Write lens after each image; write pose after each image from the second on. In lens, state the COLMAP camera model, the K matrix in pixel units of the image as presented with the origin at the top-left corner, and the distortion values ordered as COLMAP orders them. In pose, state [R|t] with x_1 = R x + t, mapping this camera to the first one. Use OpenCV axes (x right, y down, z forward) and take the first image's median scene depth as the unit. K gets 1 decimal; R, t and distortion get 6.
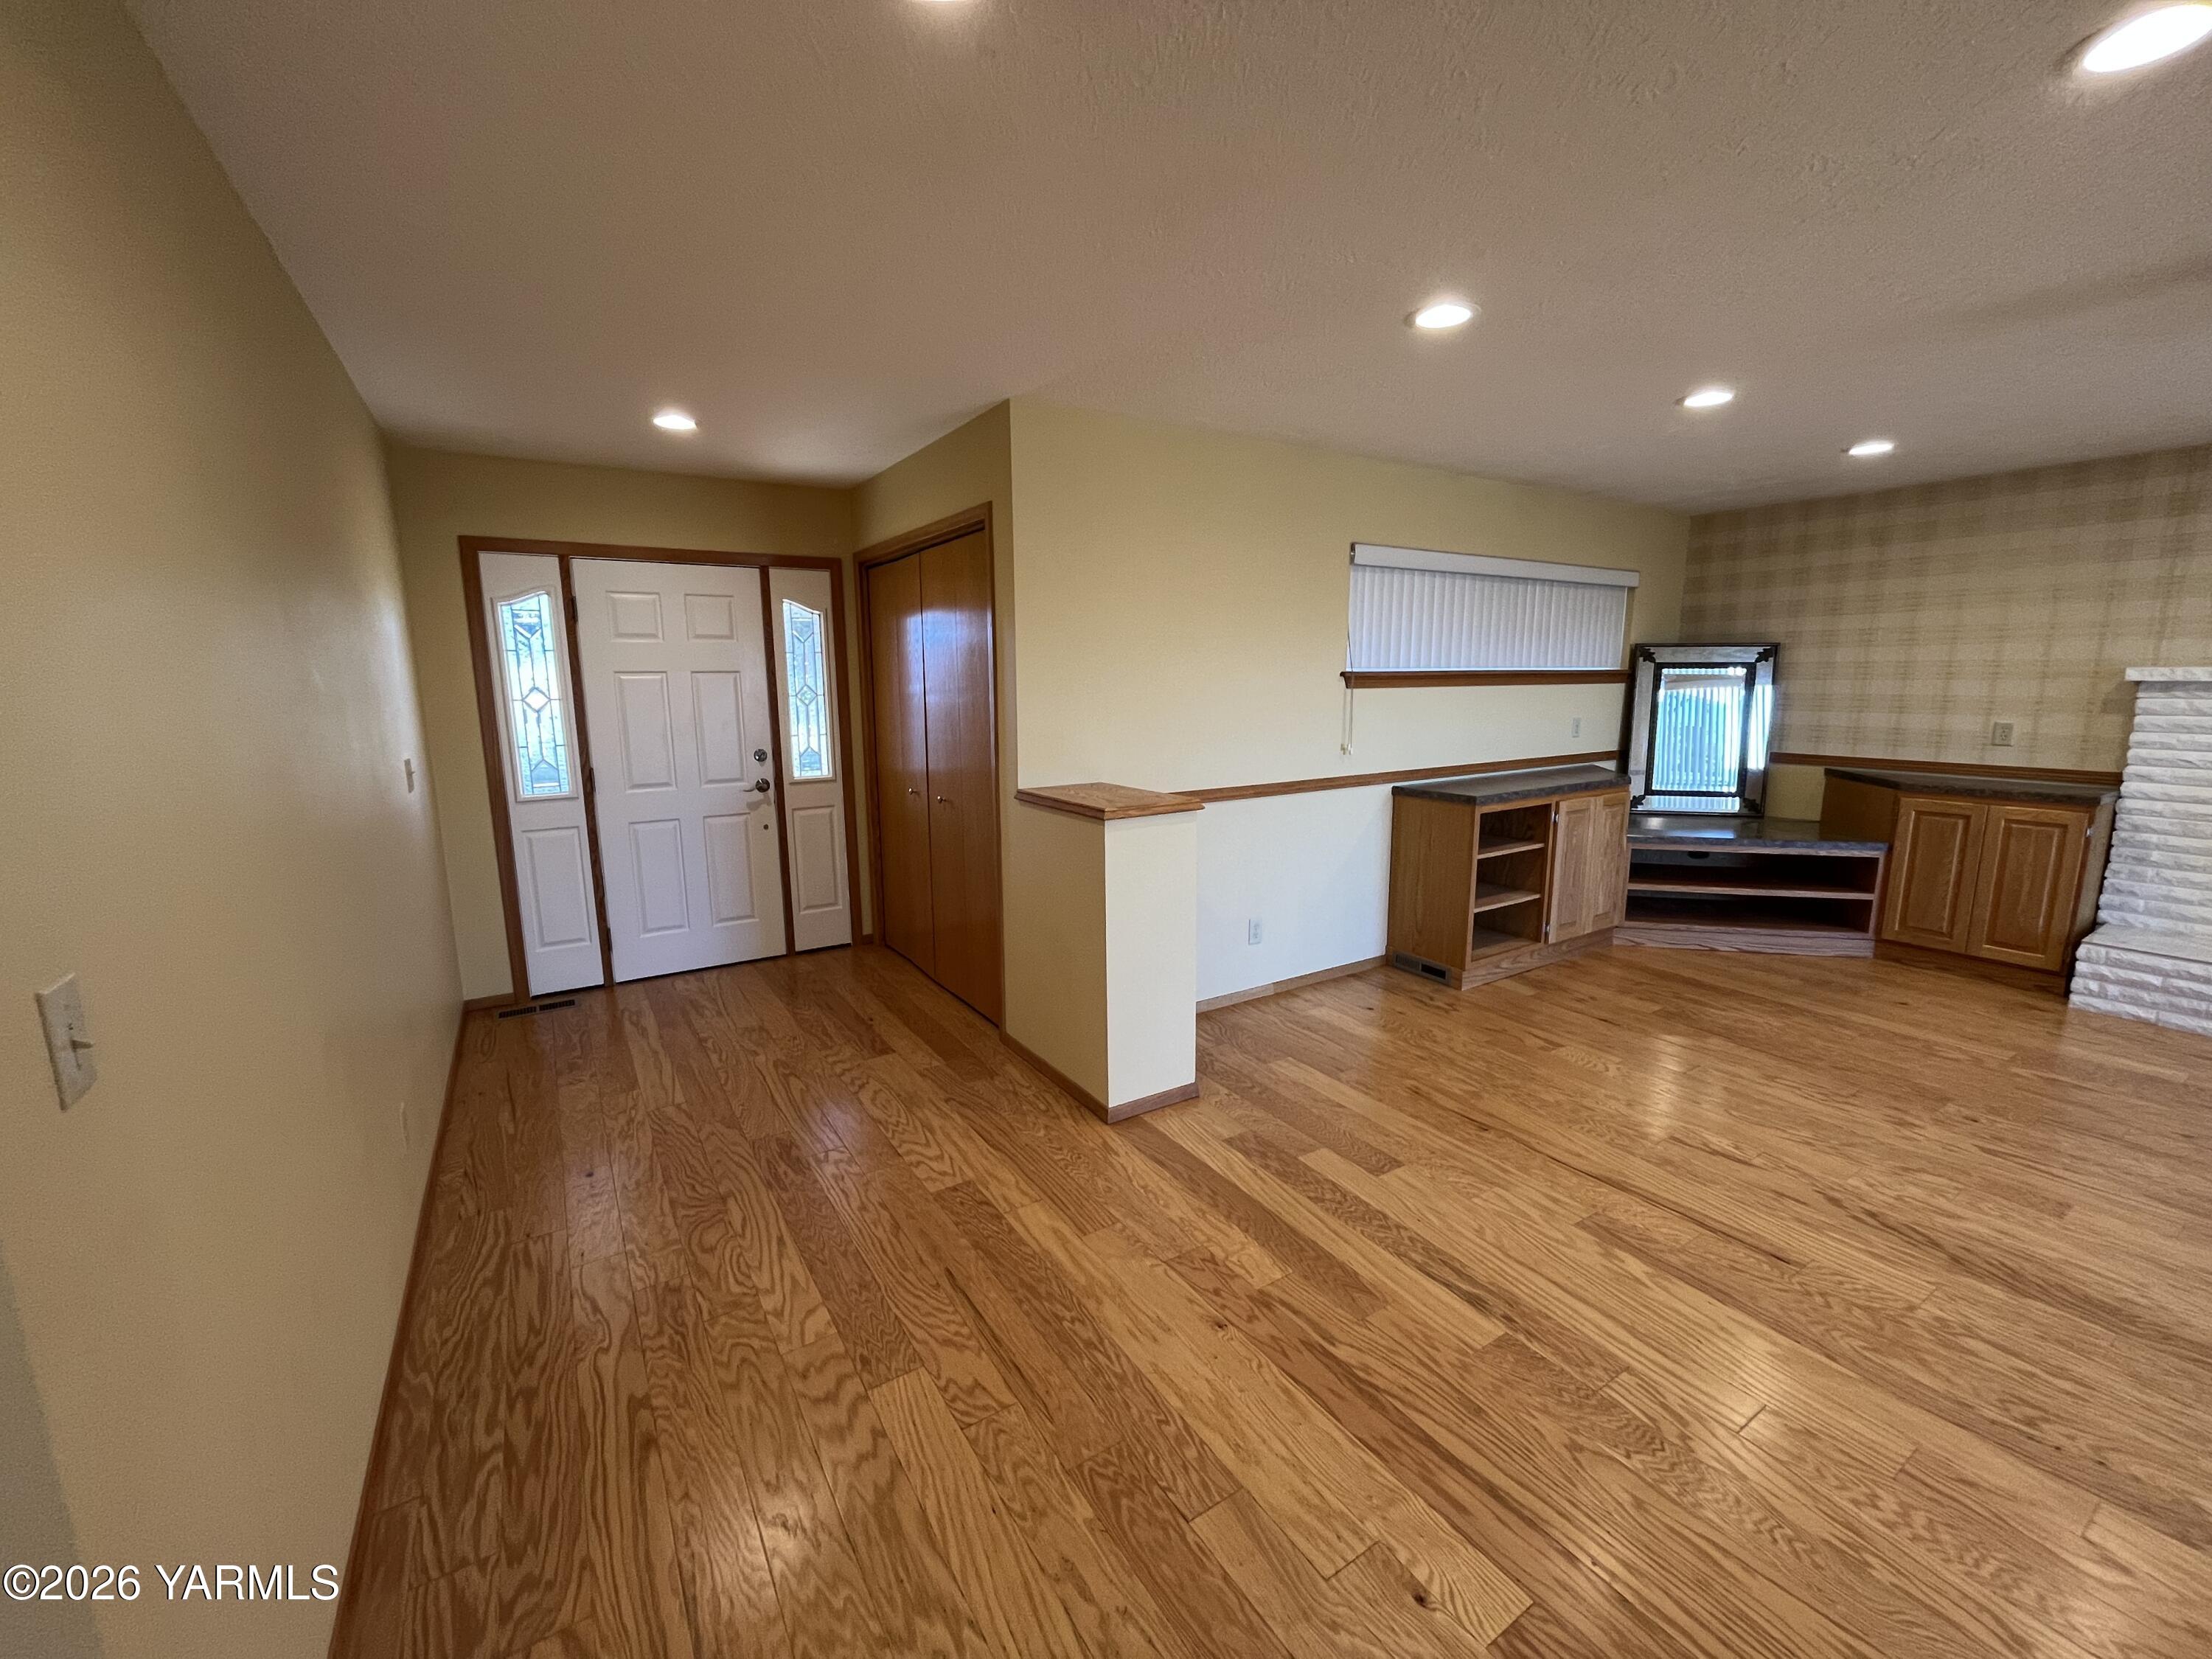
lens RADIAL K [[892.4, 0, 1098.2], [0, 892.4, 829.2], [0, 0, 1]] dist [-0.003856, 0.000064]
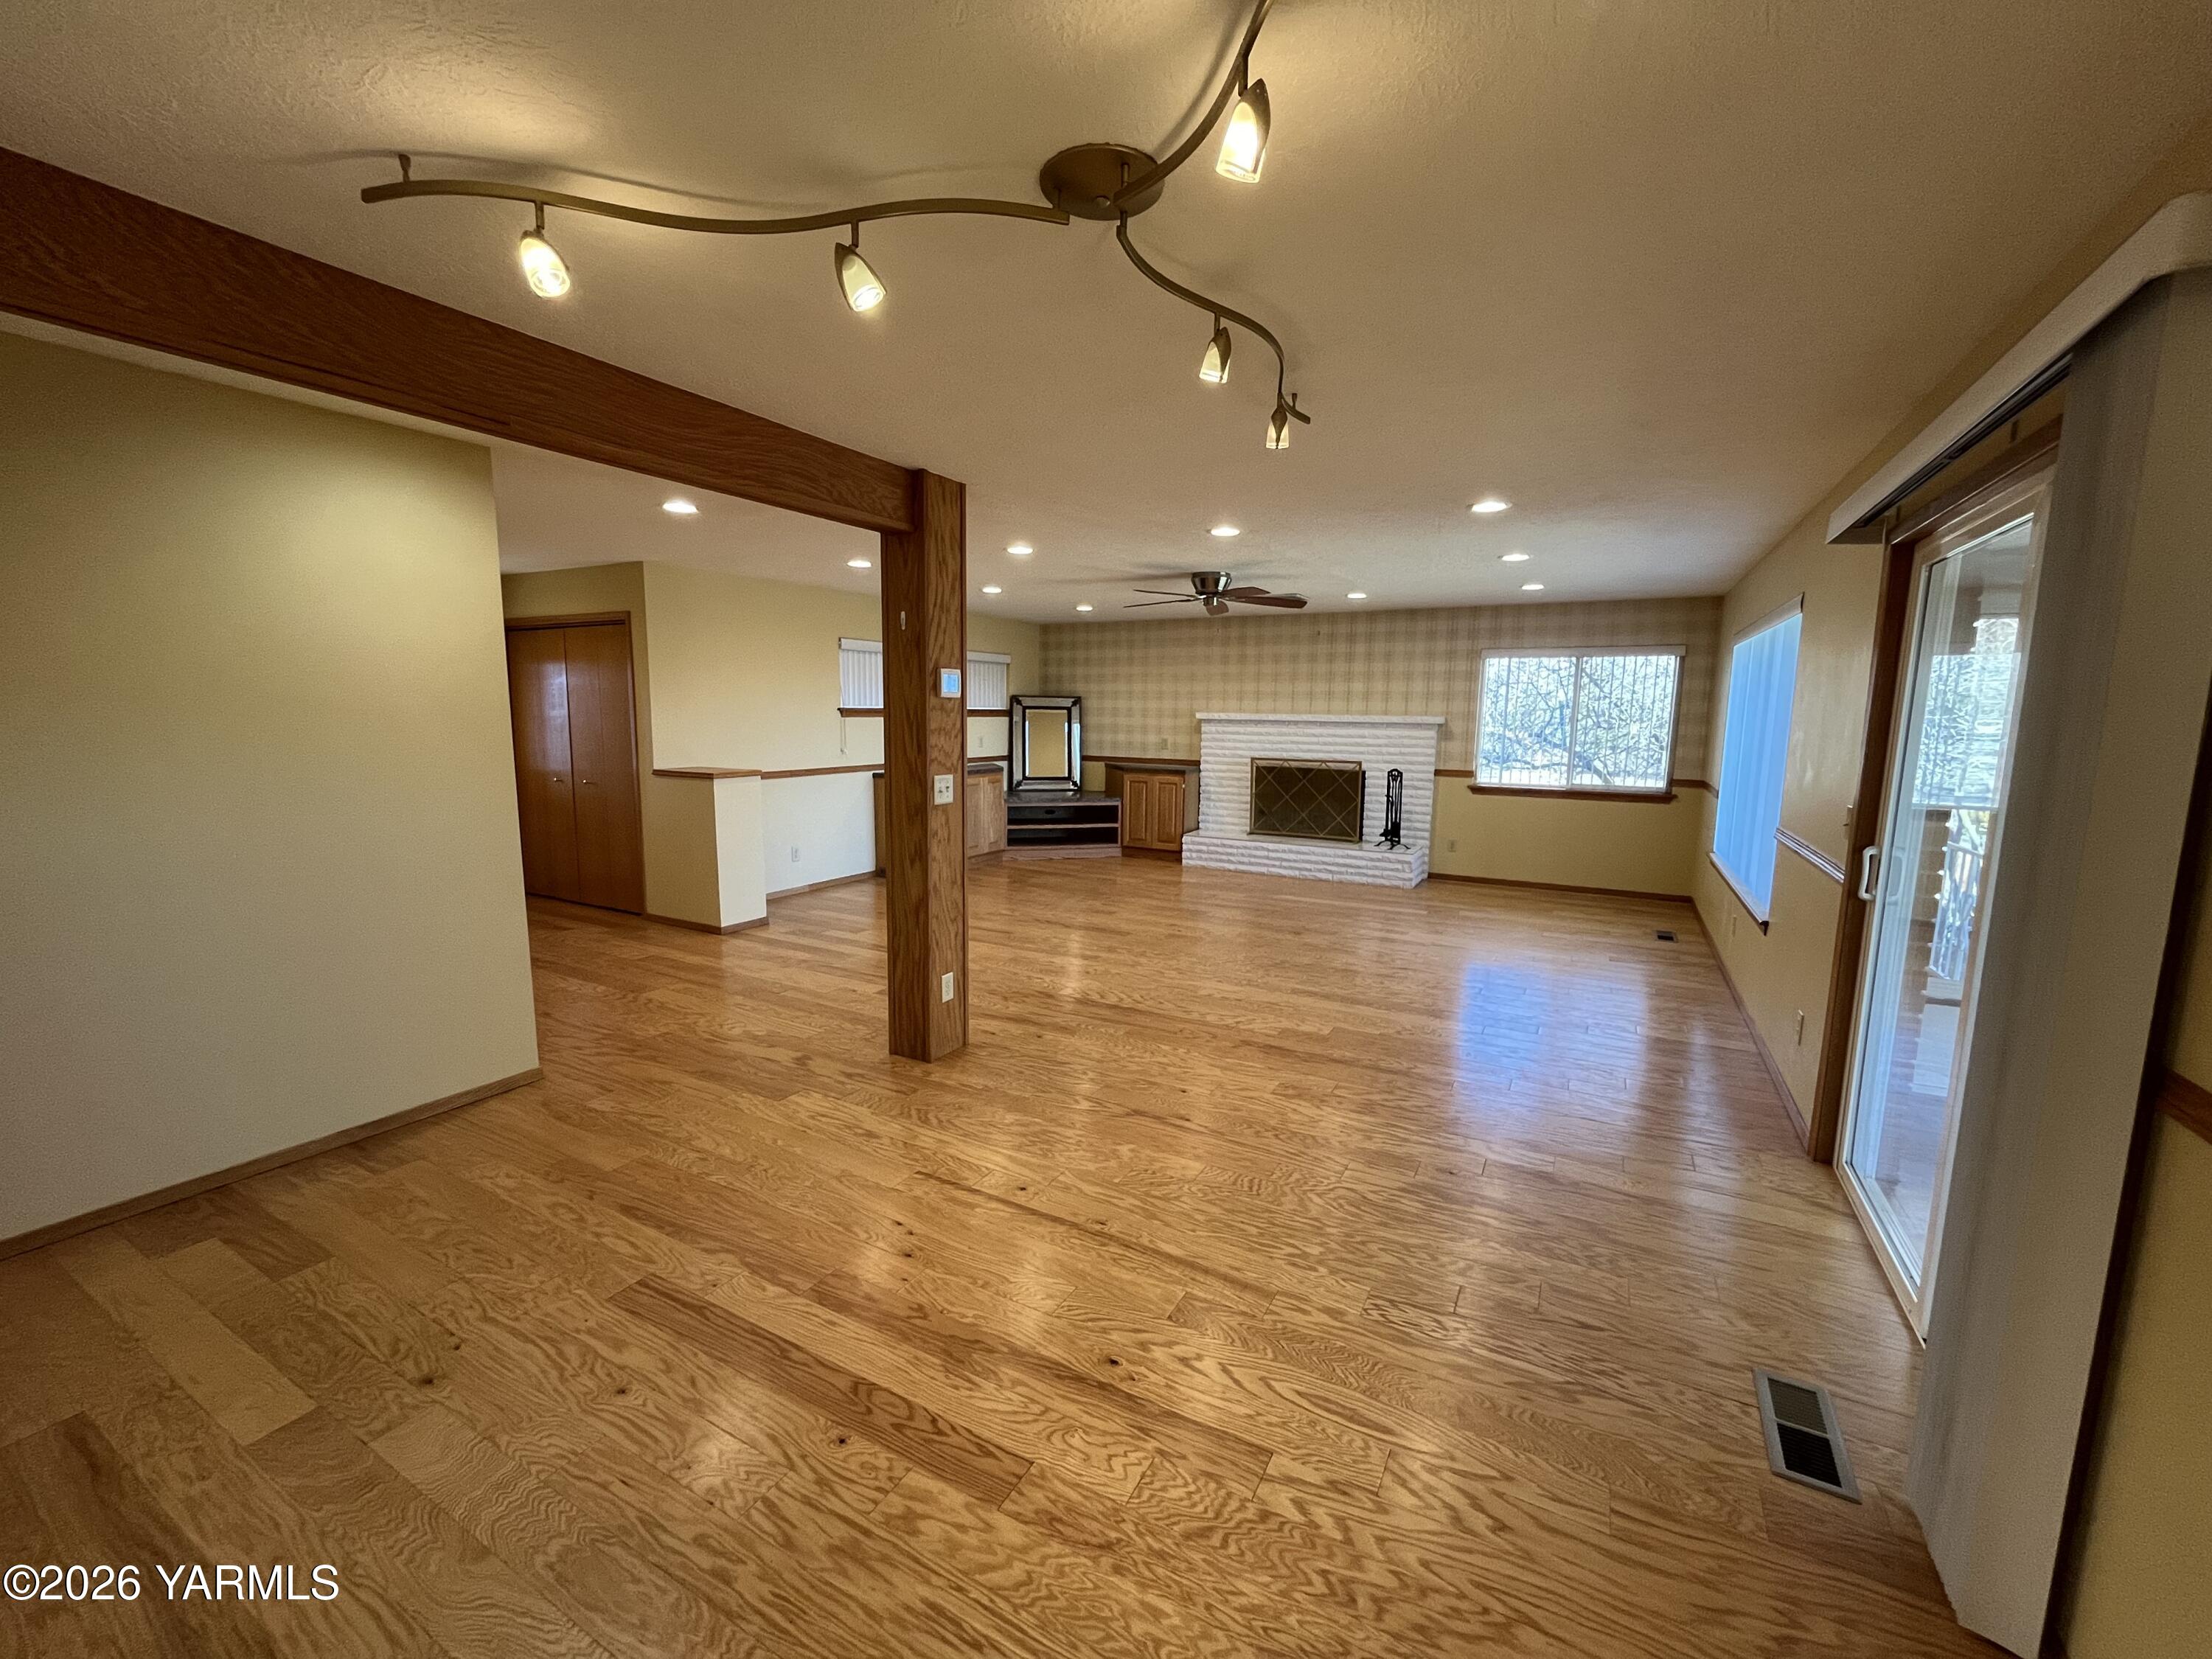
lens RADIAL K [[892.4, 0, 1104.0], [0, 892.4, 829.8], [0, 0, 1]] dist [-0.003856, 0.000064]
pose [[0.874688, -0.045464, 0.482549, -0.122119], [0.062311, 0.997877, -0.018931, 0.121247], [-0.480664, 0.046626, 0.875664, -0.730014]]
